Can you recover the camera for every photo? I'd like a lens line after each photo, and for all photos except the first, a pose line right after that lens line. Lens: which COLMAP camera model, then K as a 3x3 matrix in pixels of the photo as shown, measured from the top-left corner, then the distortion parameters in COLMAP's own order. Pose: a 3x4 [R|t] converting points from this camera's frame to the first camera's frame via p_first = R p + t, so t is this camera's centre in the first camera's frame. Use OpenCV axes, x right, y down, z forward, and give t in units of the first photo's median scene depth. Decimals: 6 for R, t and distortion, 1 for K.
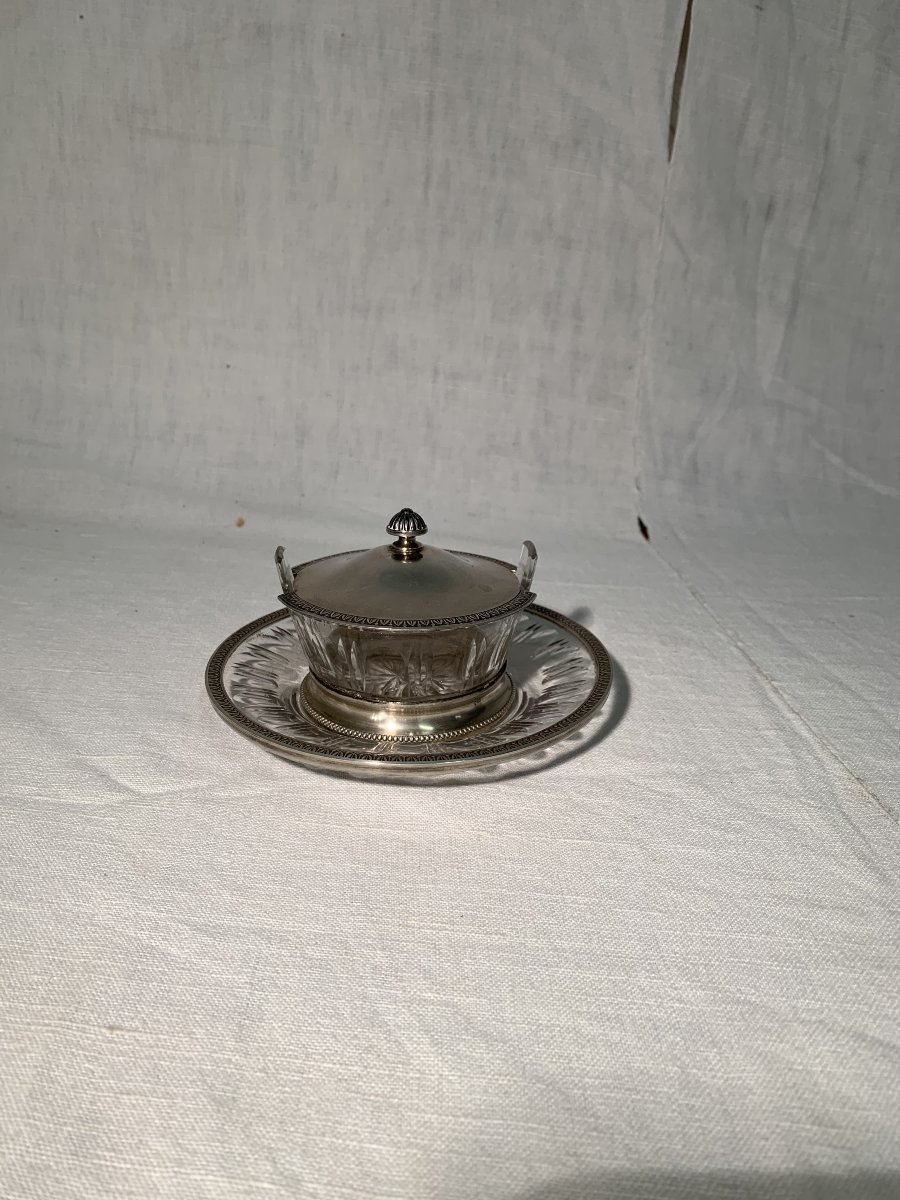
lens RADIAL K [[933.3, 0, 441.7], [0, 933.3, 630.2], [0, 0, 1]] dist [-0.010831, 0.009786]
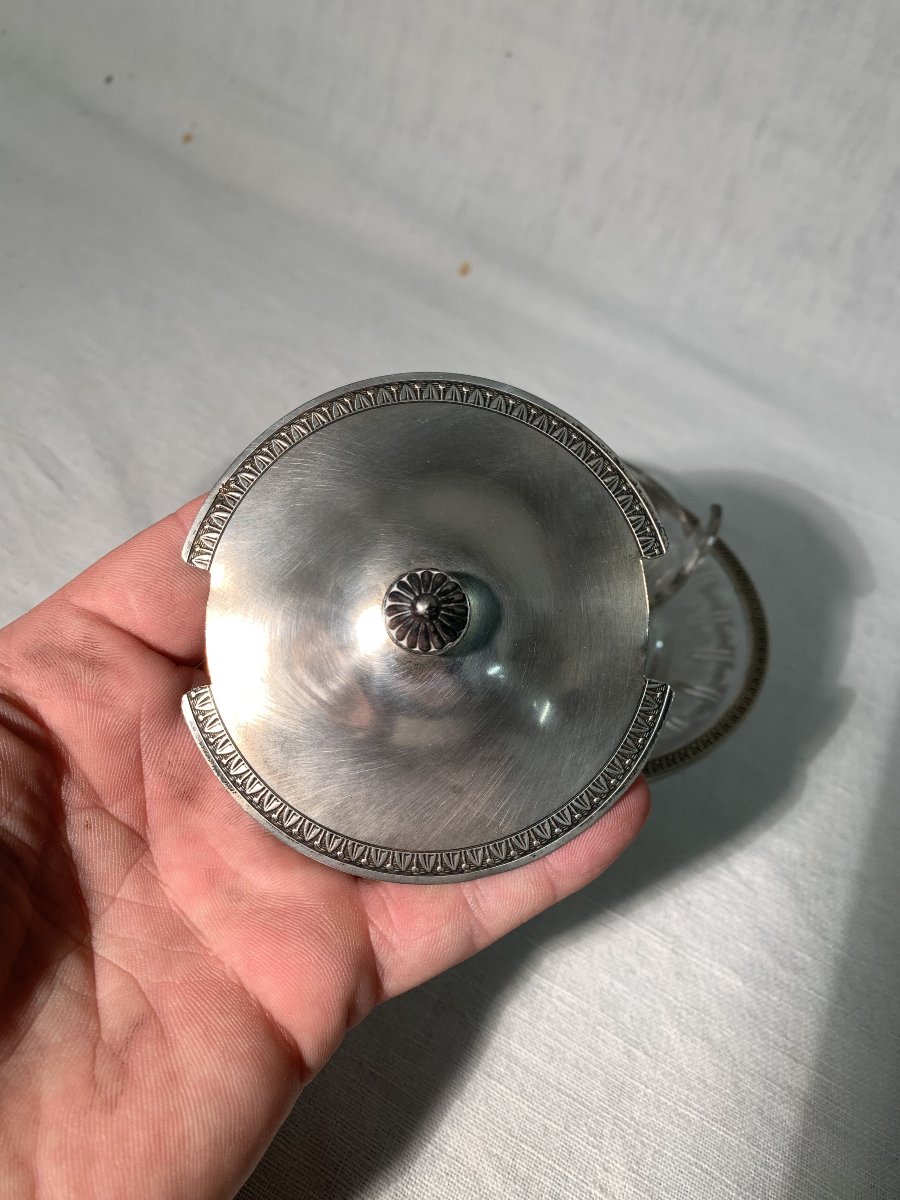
lens RADIAL K [[933.3, 0, 444.8], [0, 933.3, 593.1], [0, 0, 1]] dist [-0.010831, 0.009786]
pose [[0.915688, 0.343241, -0.209048, 0.045811], [-0.245553, 0.889613, 0.385087, -0.167014], [0.318150, -0.301287, 0.898892, 0.126119]]
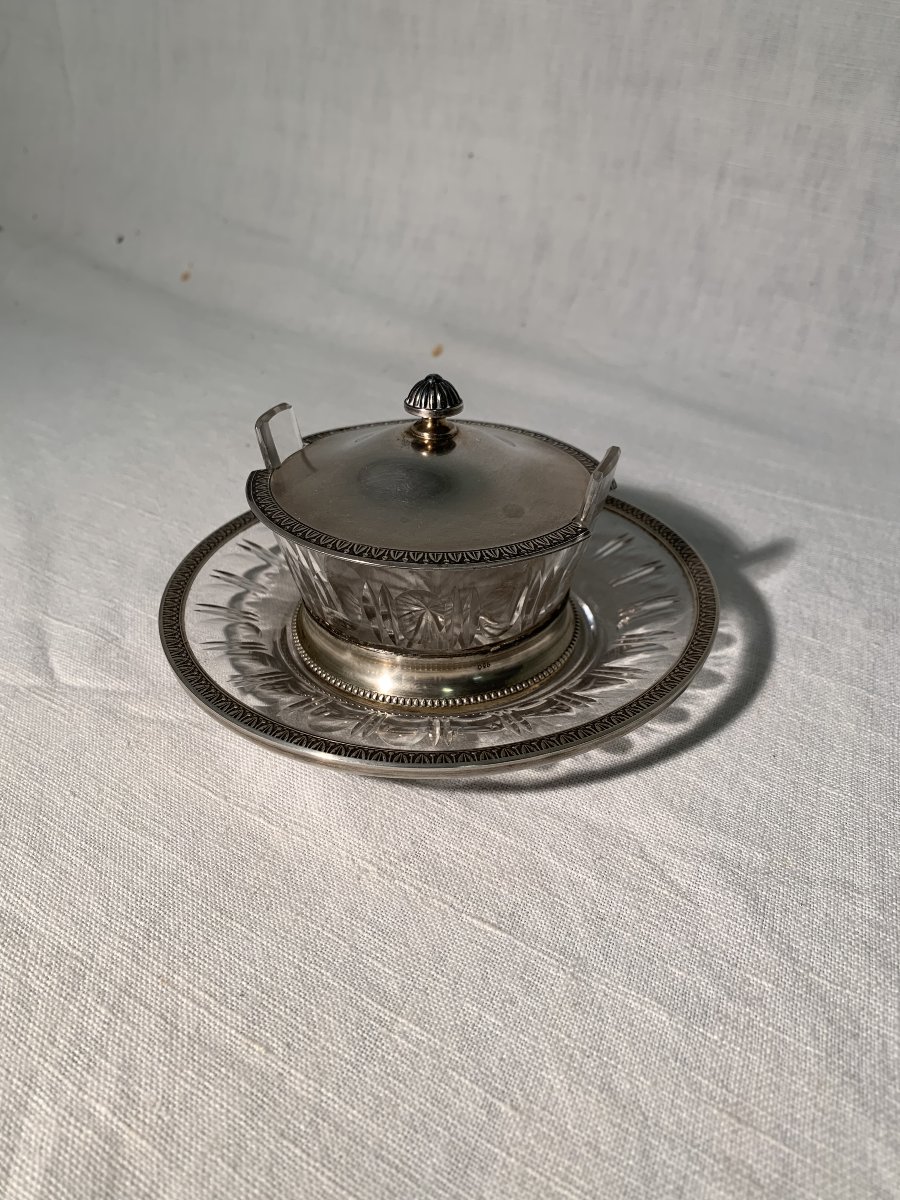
lens RADIAL K [[933.3, 0, 454.2], [0, 933.3, 589.3], [0, 0, 1]] dist [-0.010831, 0.009786]
pose [[0.896584, 0.218580, -0.385175, 0.161719], [-0.155094, 0.969609, 0.189220, -0.064125], [0.414829, -0.109913, 0.903236, 0.206828]]
